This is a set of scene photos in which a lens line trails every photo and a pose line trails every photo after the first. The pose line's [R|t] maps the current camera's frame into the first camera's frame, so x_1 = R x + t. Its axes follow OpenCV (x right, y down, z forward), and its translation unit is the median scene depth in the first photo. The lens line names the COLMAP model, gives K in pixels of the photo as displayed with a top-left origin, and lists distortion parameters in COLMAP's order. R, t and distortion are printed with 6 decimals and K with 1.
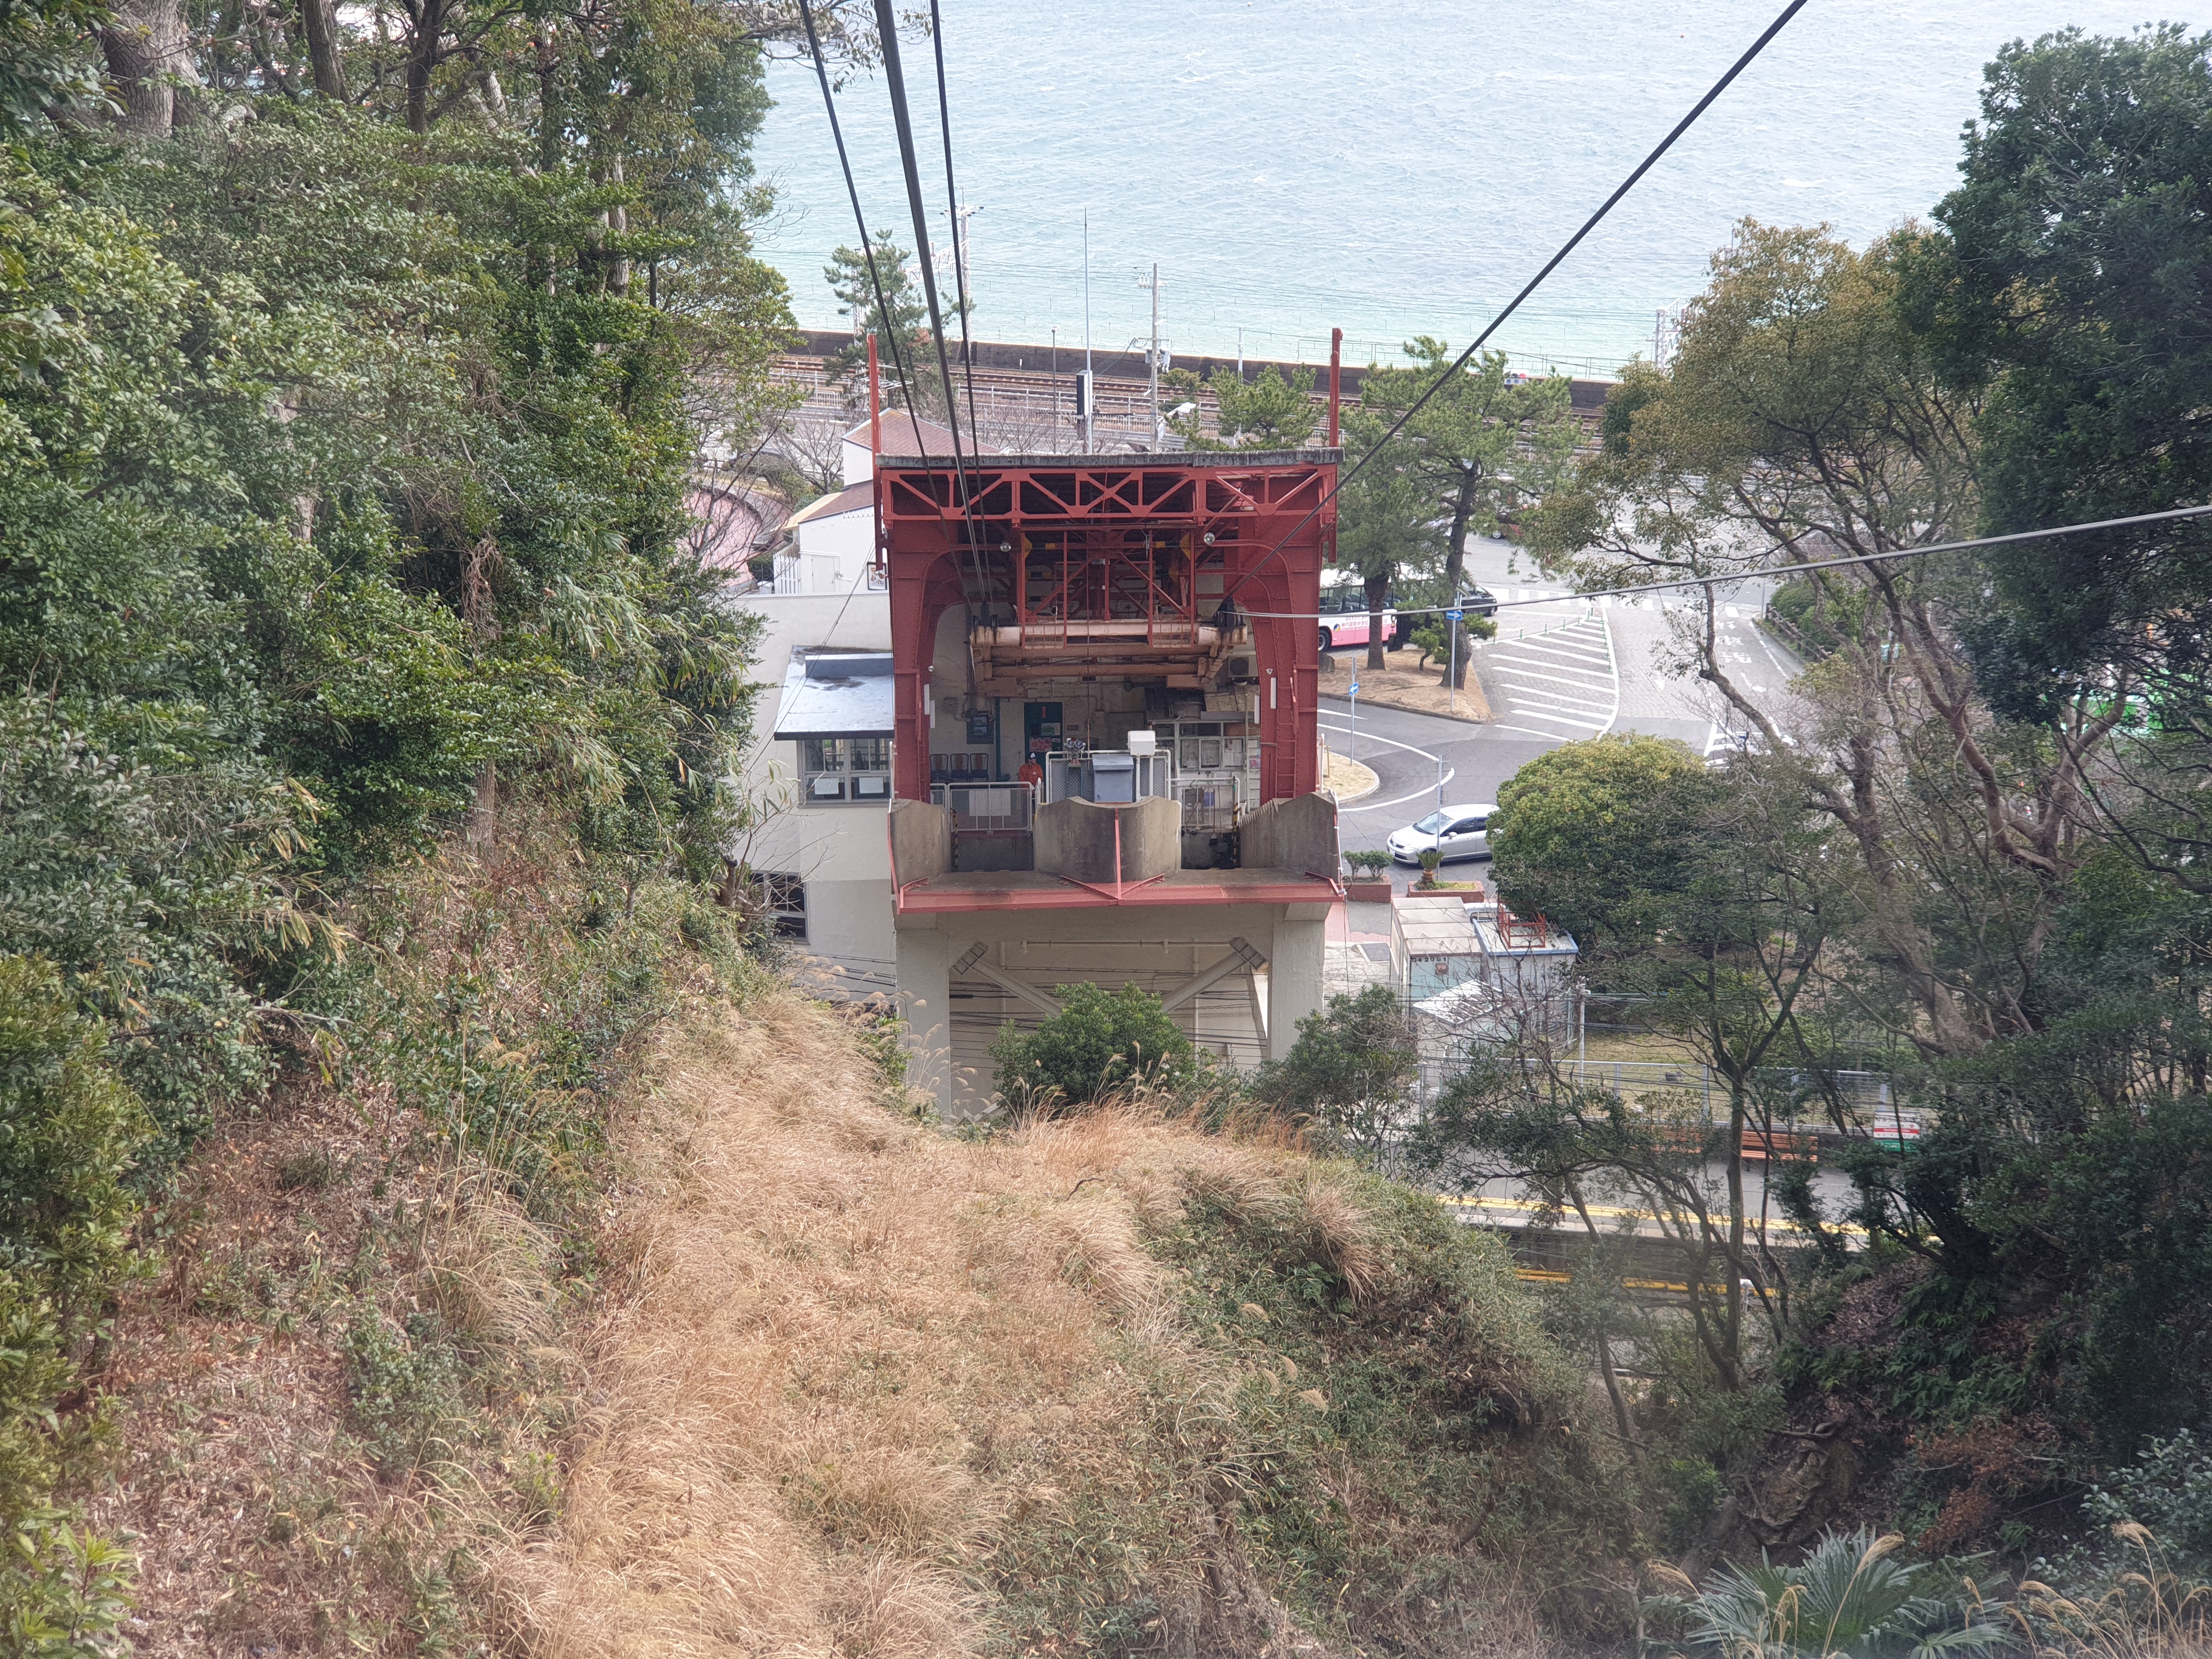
lens RADIAL K [[3352.3, 0, 1176.5], [0, 3352.3, 1016.1], [0, 0, 1]] dist [-0.006487, -0.010372]
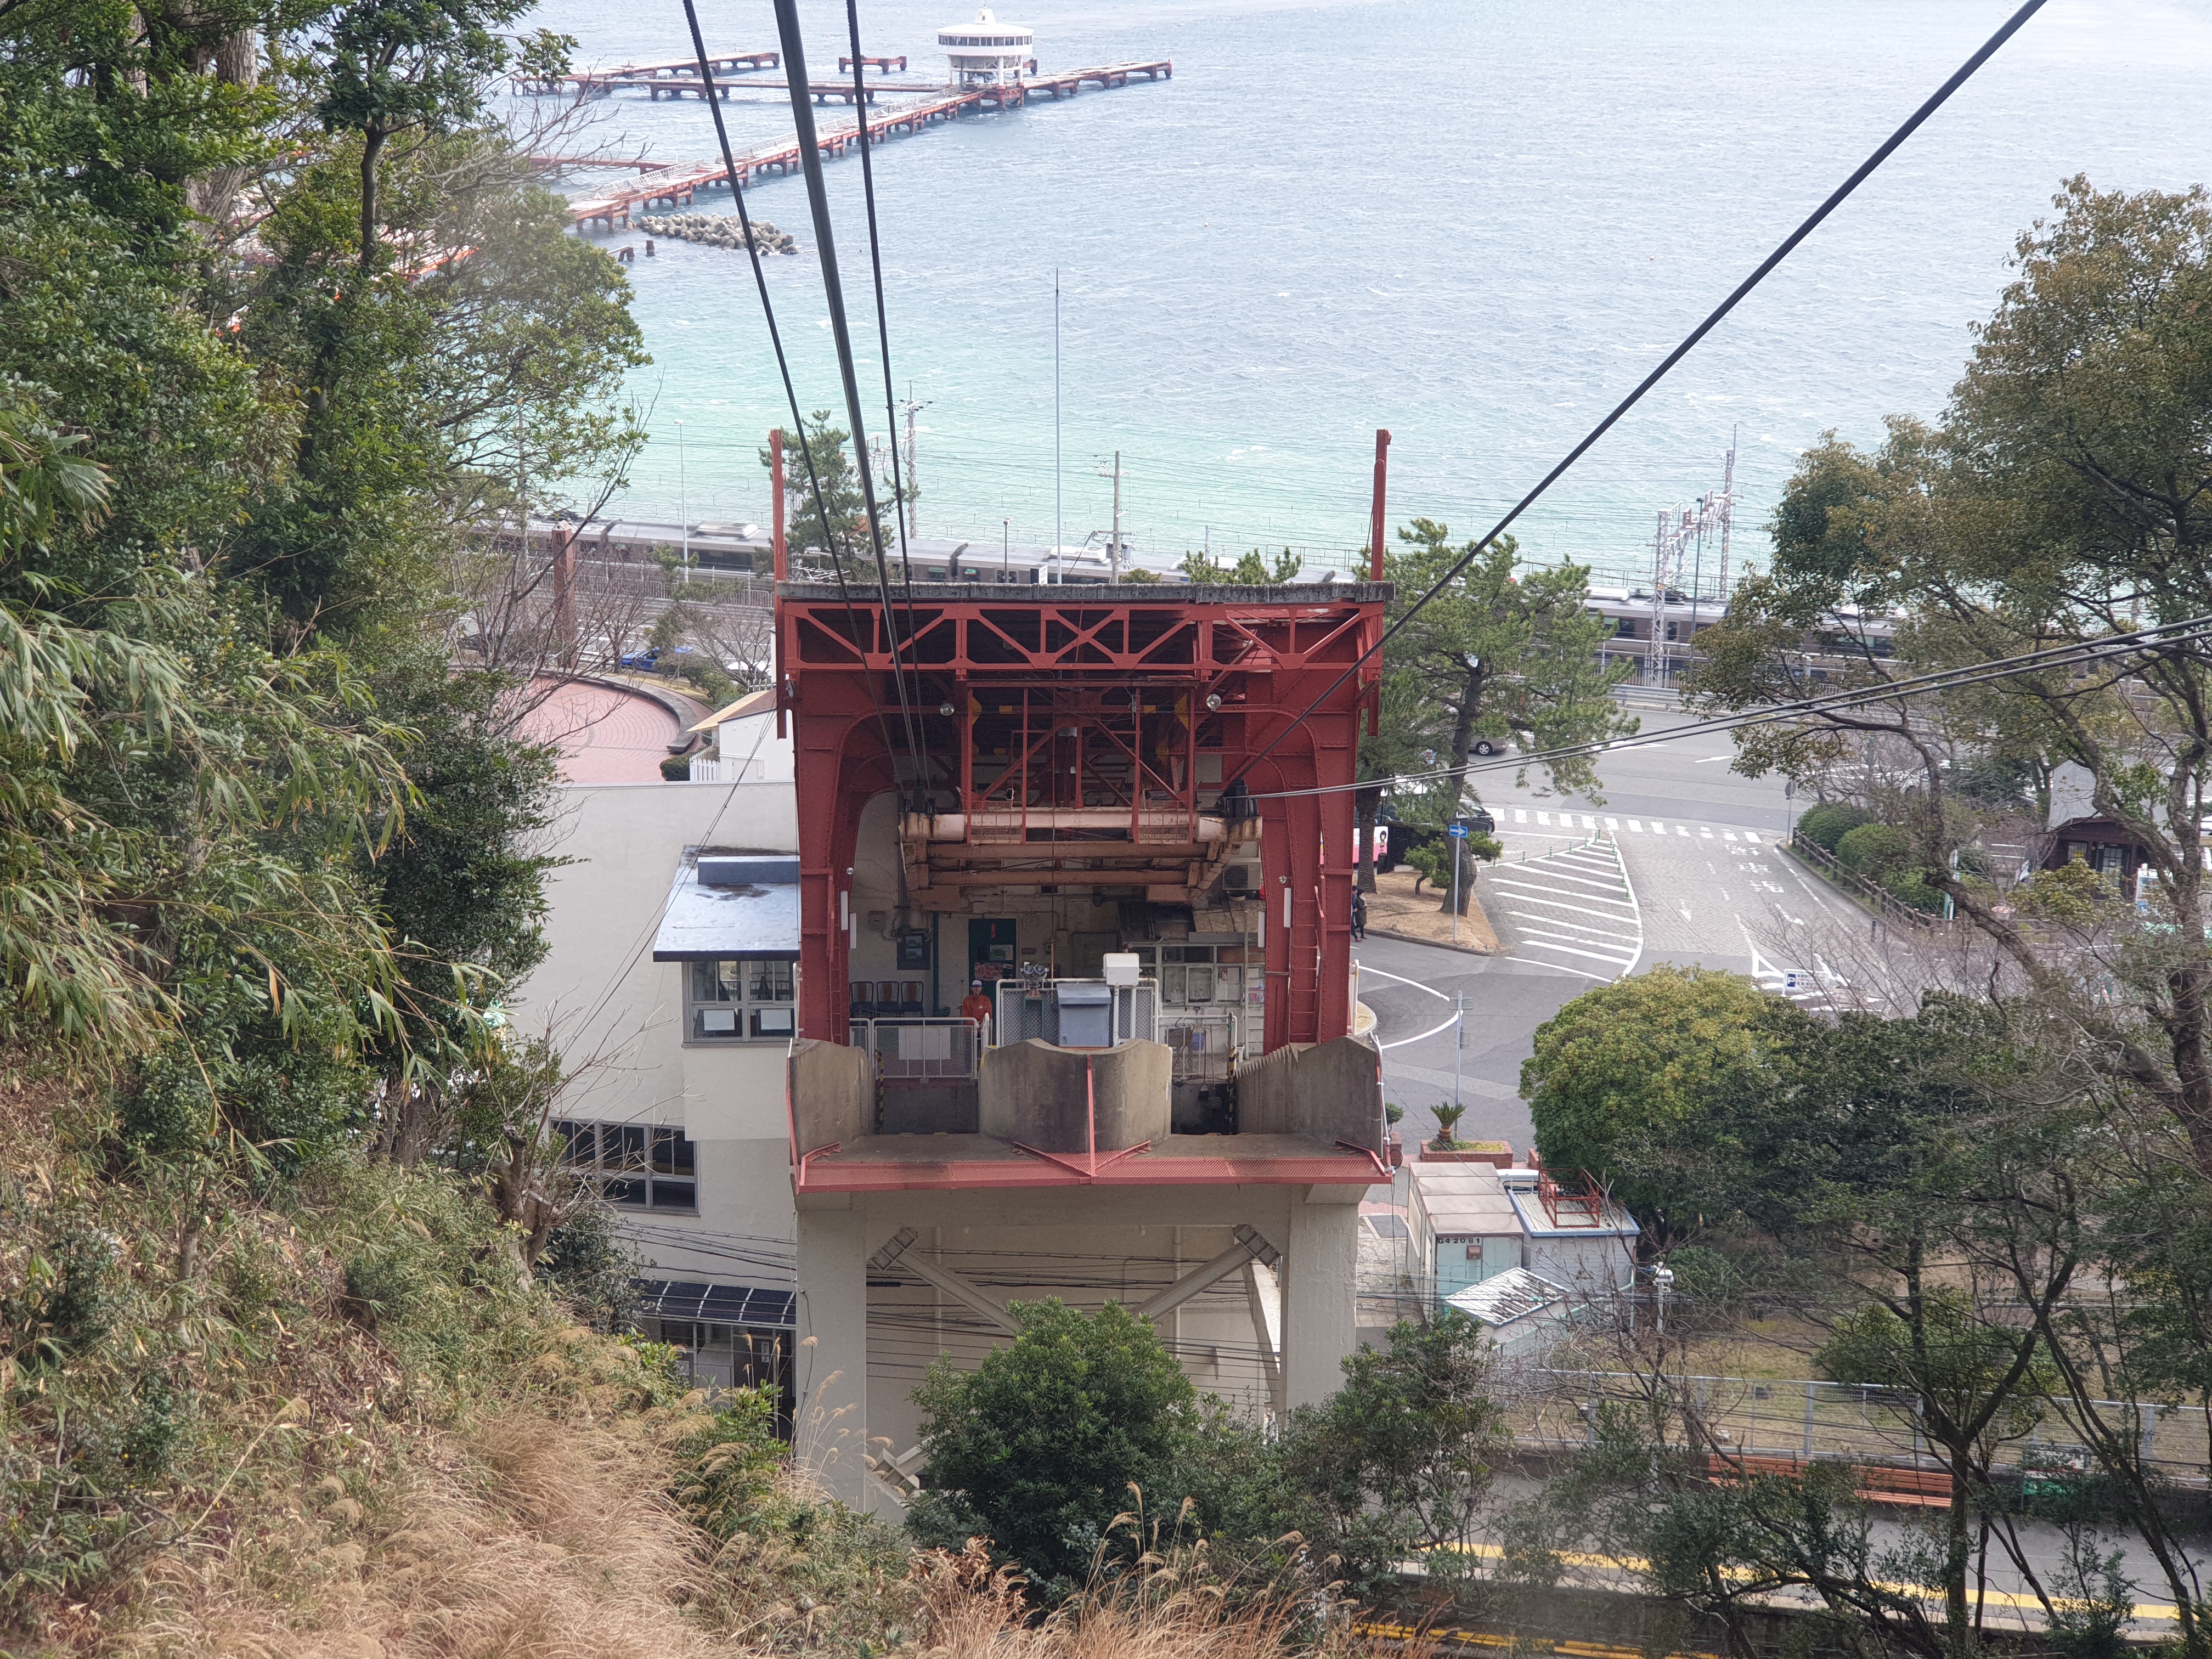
lens RADIAL K [[3333.7, 0, 1099.9], [0, 3333.7, 1188.1], [0, 0, 1]] dist [-0.004336, -0.004311]
pose [[0.999913, 0.012184, -0.005048, -0.010863], [-0.012272, 0.999765, -0.017887, -0.017765], [0.004829, 0.017948, 0.999827, 0.238649]]
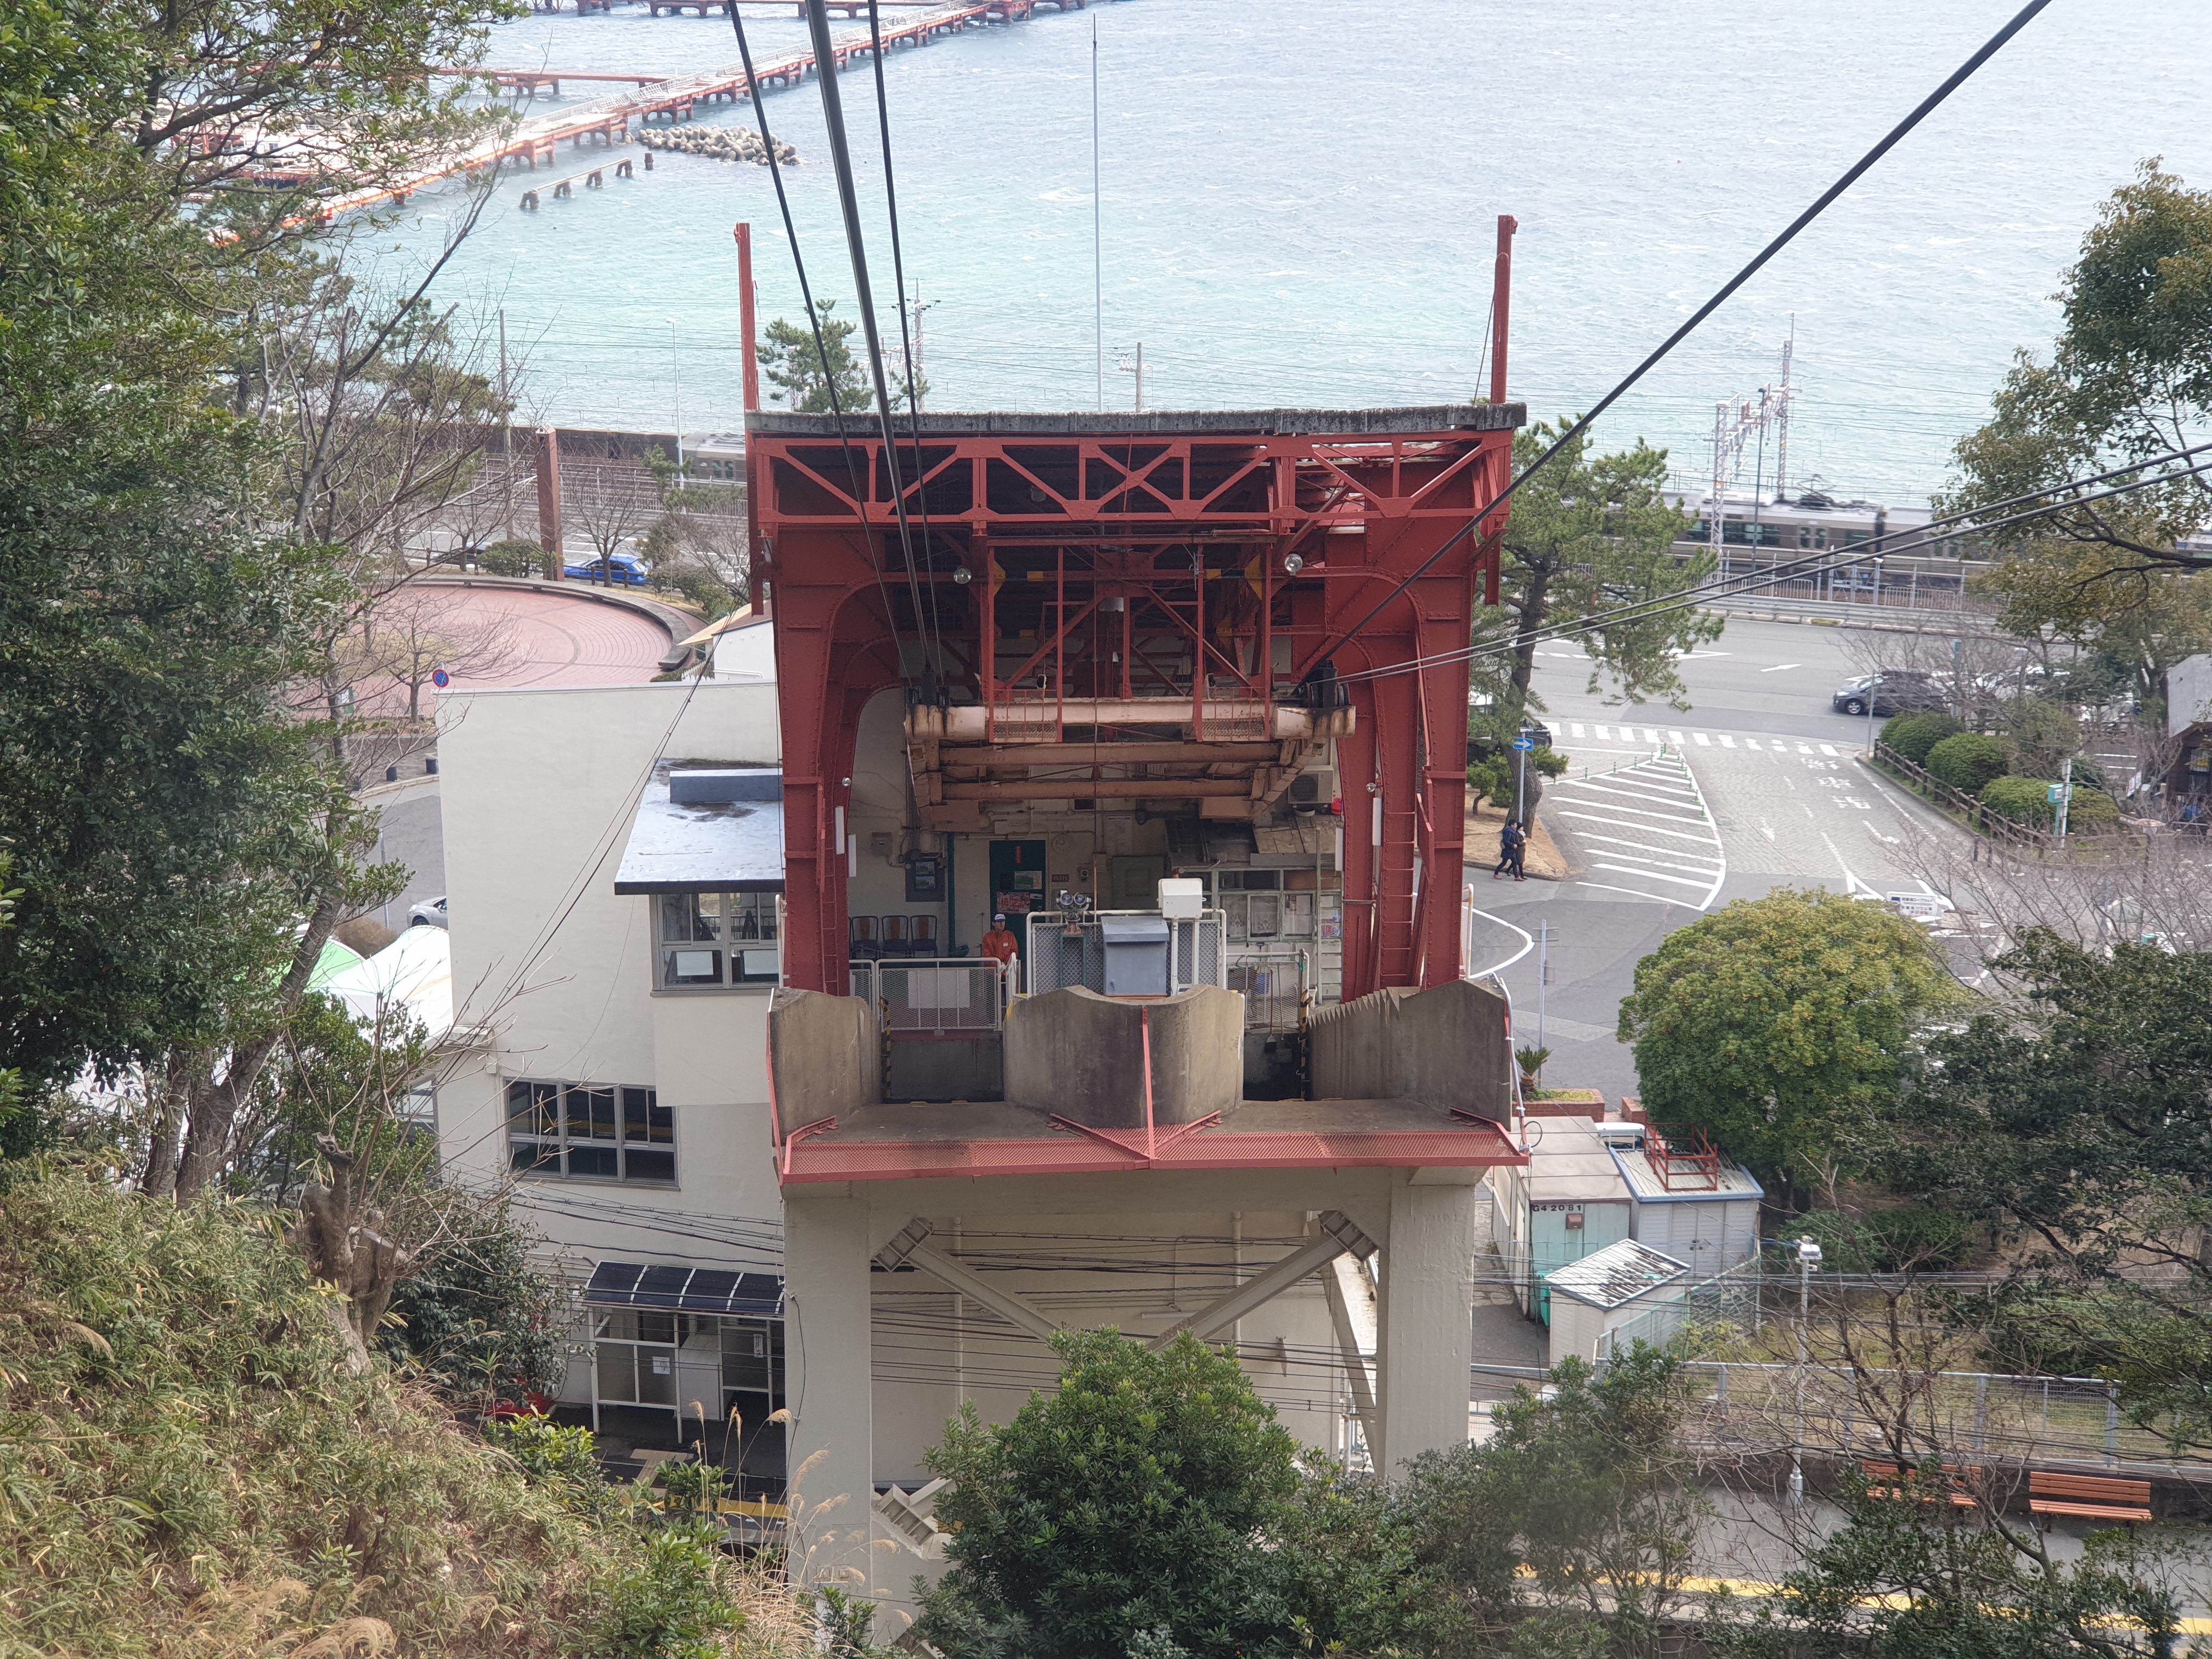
lens RADIAL K [[3333.7, 0, 1099.9], [0, 3333.7, 1188.1], [0, 0, 1]] dist [-0.004336, -0.004311]
pose [[0.999945, 0.002927, -0.010045, -0.018928], [-0.002900, 0.999992, 0.002670, -0.029243], [0.010052, -0.002640, 0.999946, 0.380783]]
